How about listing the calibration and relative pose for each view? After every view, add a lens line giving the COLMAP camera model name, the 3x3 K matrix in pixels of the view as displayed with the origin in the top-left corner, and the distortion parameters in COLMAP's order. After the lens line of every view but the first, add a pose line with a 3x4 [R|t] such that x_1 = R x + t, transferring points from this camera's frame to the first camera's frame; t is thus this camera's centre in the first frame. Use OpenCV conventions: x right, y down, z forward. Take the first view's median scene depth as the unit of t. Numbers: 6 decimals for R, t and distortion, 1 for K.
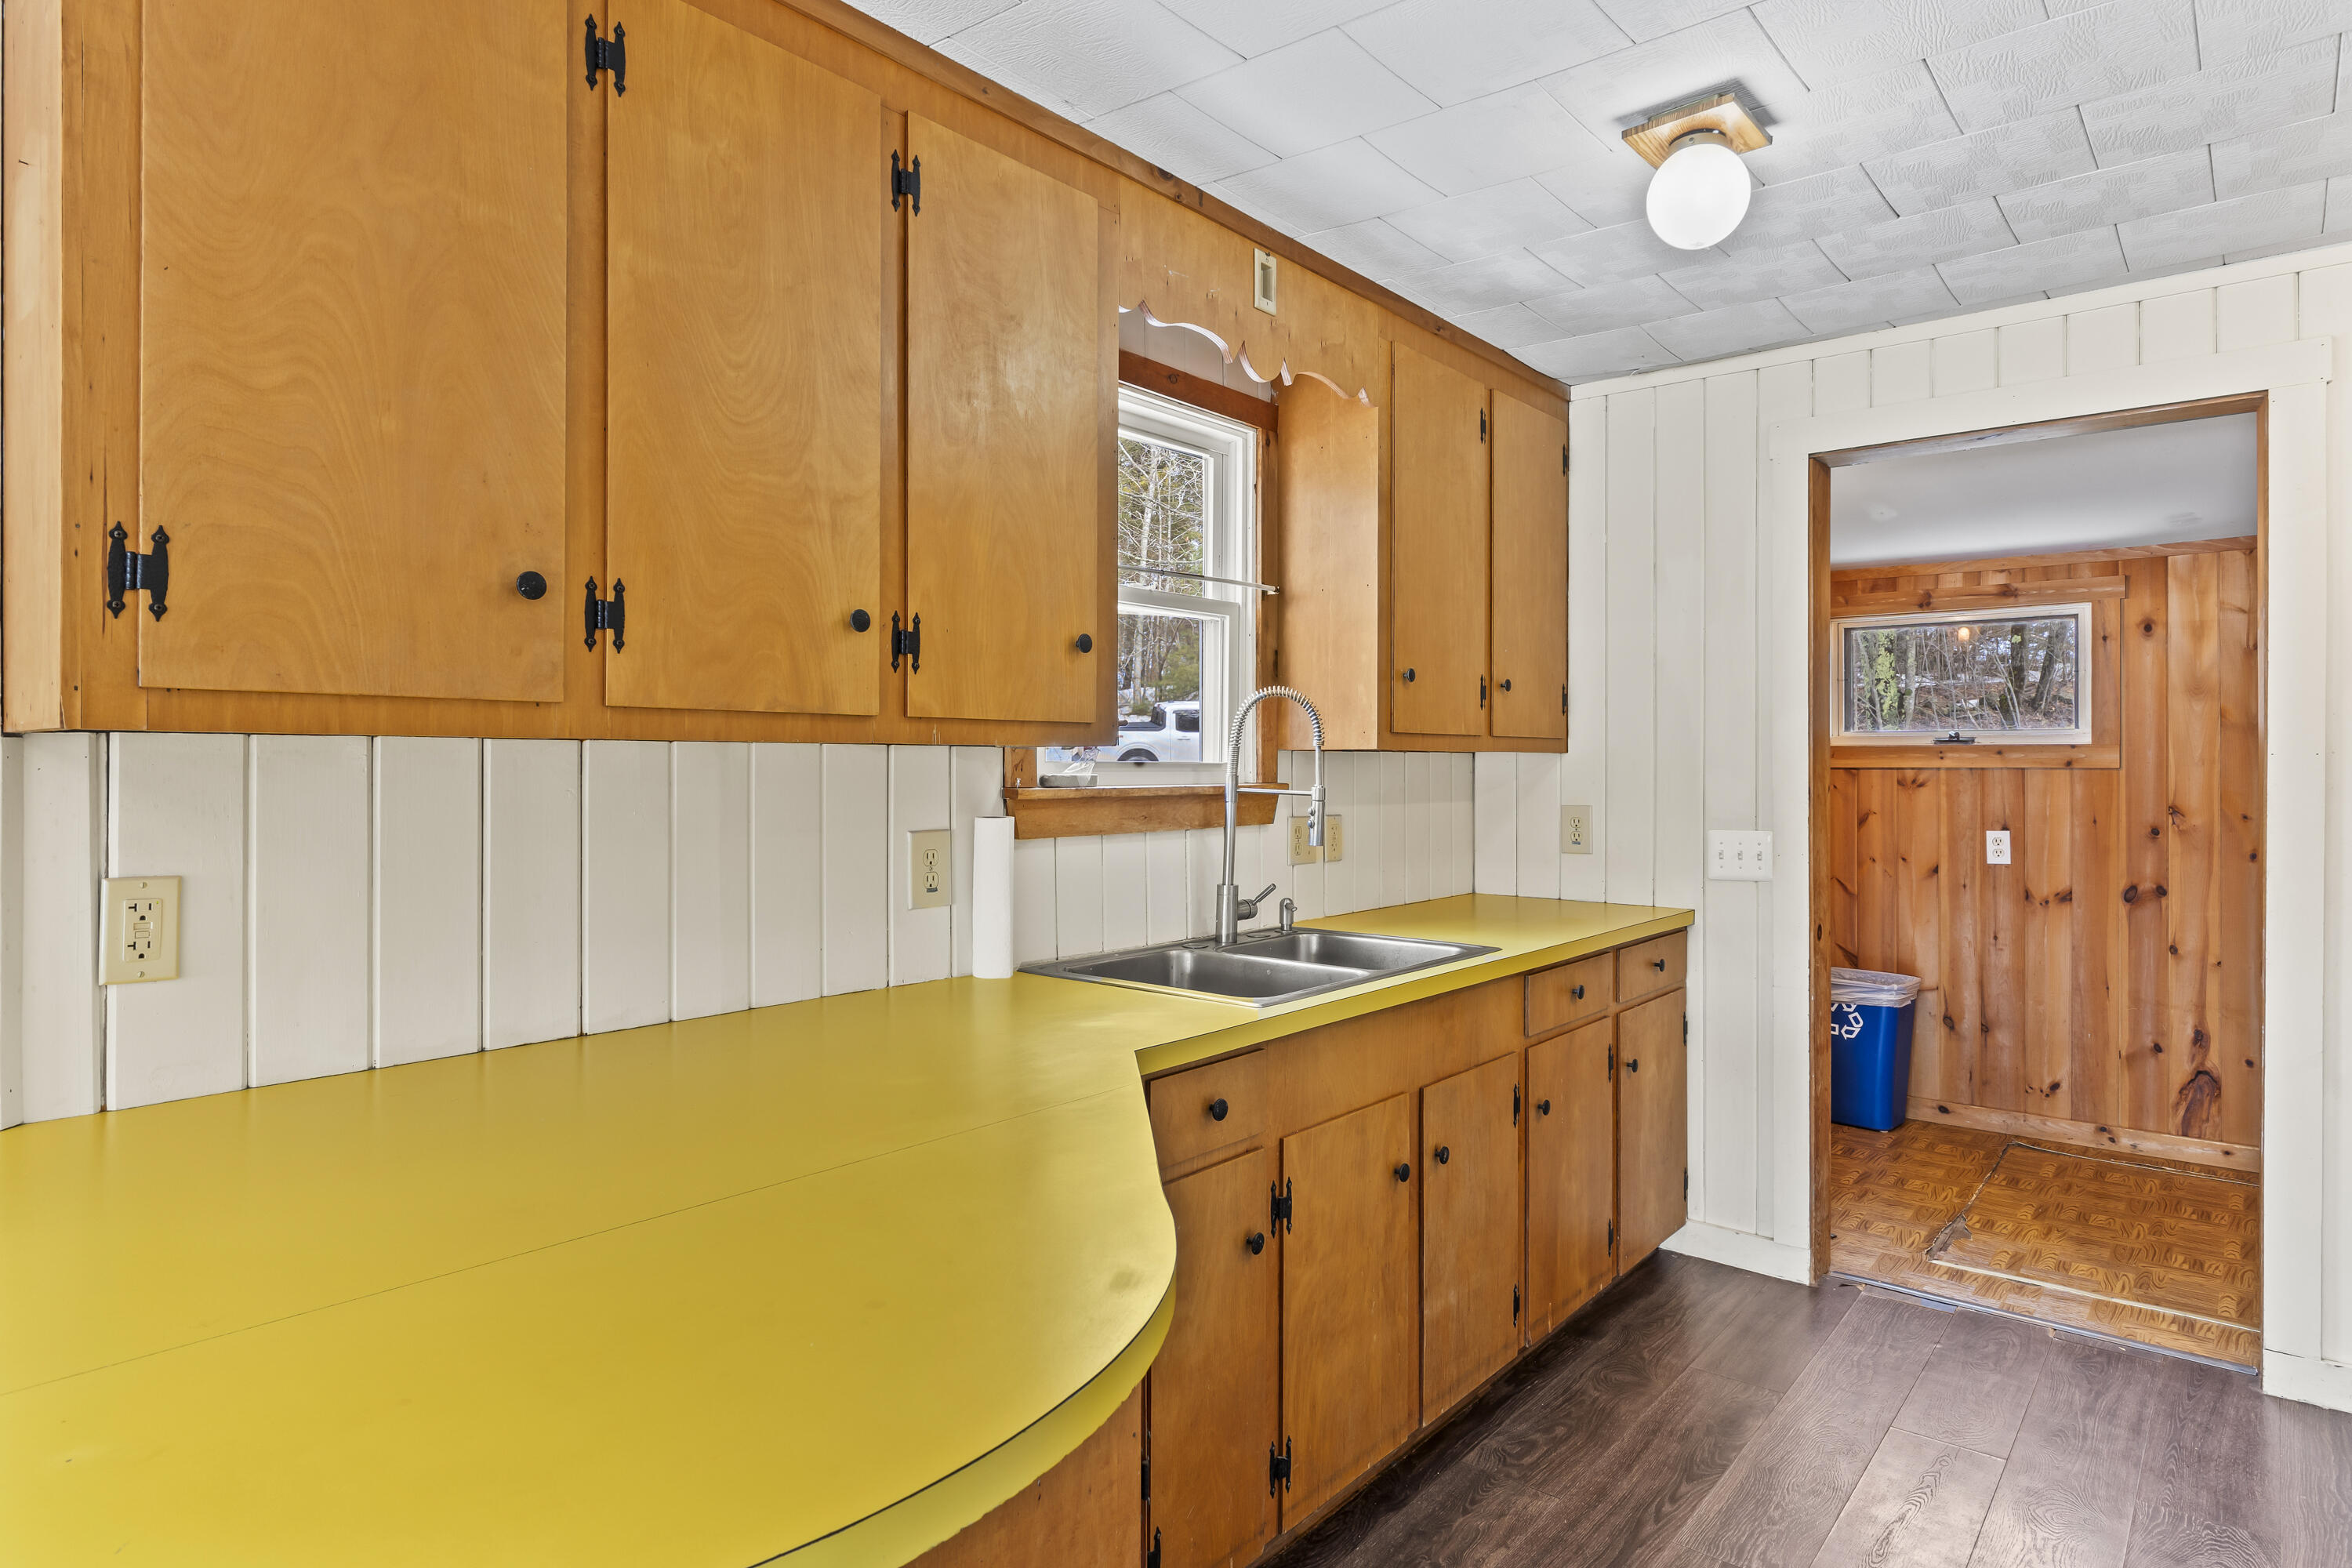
lens RADIAL K [[1318.8, 0, 1166.7], [0, 1318.8, 787.4], [0, 0, 1]] dist [-0.014214, 0.002722]
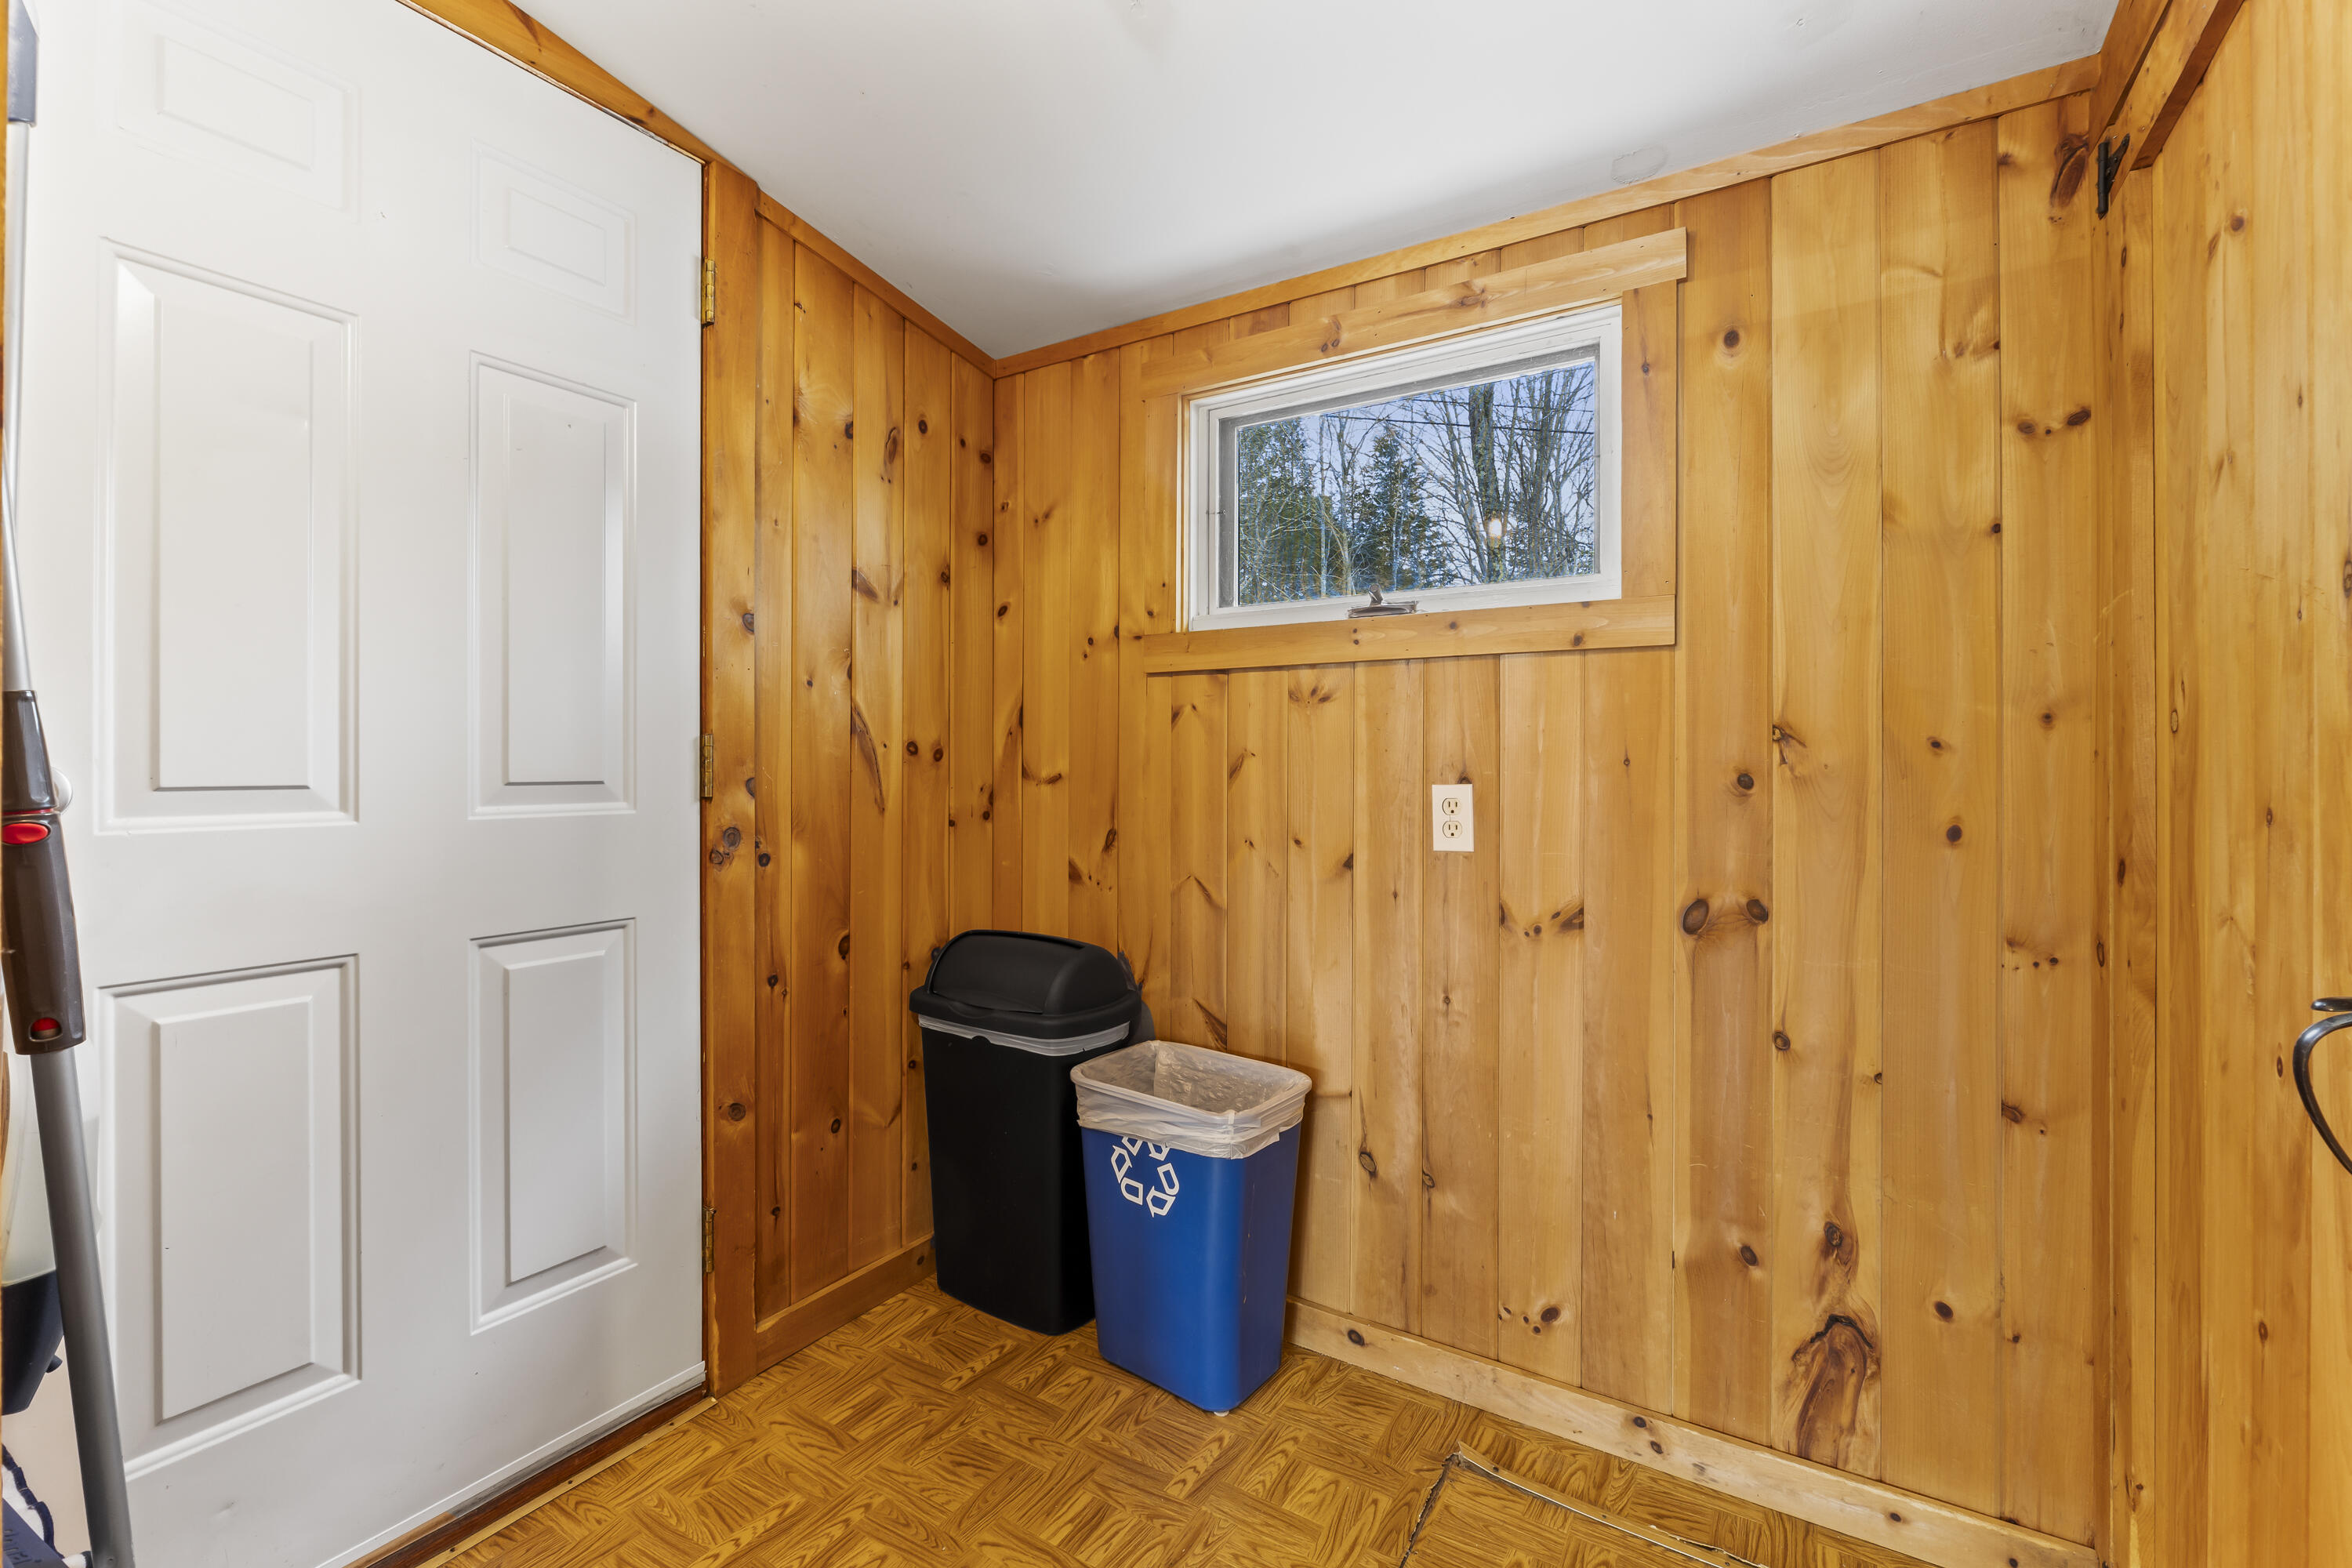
lens RADIAL K [[991.7, 0, 1190.6], [0, 991.7, 783.6], [0, 0, 1]] dist [-0.008389, -0.000115]
pose [[0.984942, 0.009190, 0.172640, 0.487370], [-0.007846, 0.999933, -0.008468, 0.037938], [-0.172706, 0.006986, 0.984949, 0.669535]]
